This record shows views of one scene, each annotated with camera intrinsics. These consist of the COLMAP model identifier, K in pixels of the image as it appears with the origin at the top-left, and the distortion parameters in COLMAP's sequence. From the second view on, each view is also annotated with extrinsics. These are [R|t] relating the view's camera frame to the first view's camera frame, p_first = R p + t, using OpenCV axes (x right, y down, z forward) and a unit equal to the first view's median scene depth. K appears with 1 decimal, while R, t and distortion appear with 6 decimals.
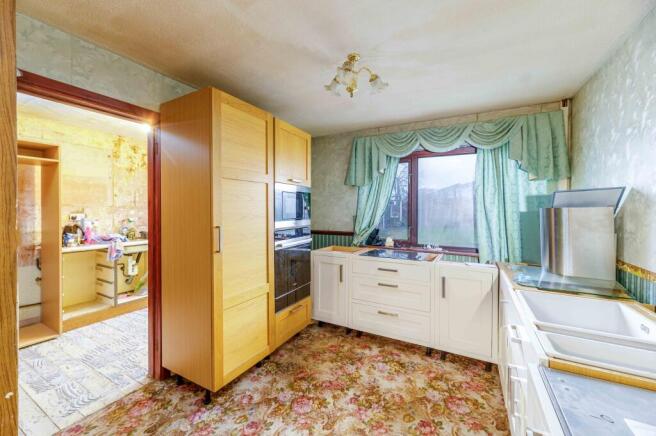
lens RADIAL K [[266.1, 0, 317.8], [0, 266.1, 211.6], [0, 0, 1]] dist [0.000868, -0.000149]
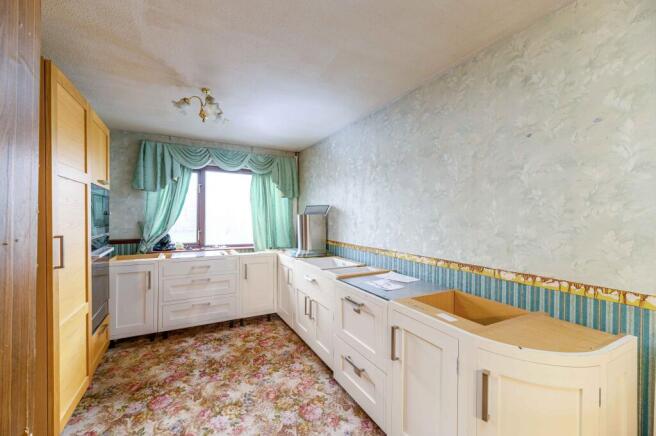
lens RADIAL K [[265.4, 0, 319.2], [0, 265.4, 216.3], [0, 0, 1]] dist [0.002016, 0.000243]
pose [[0.546192, -0.000675, 0.837660, -0.482572], [0.003897, 0.999991, -0.001735, 0.001580], [-0.837651, 0.004212, 0.546190, -0.077477]]
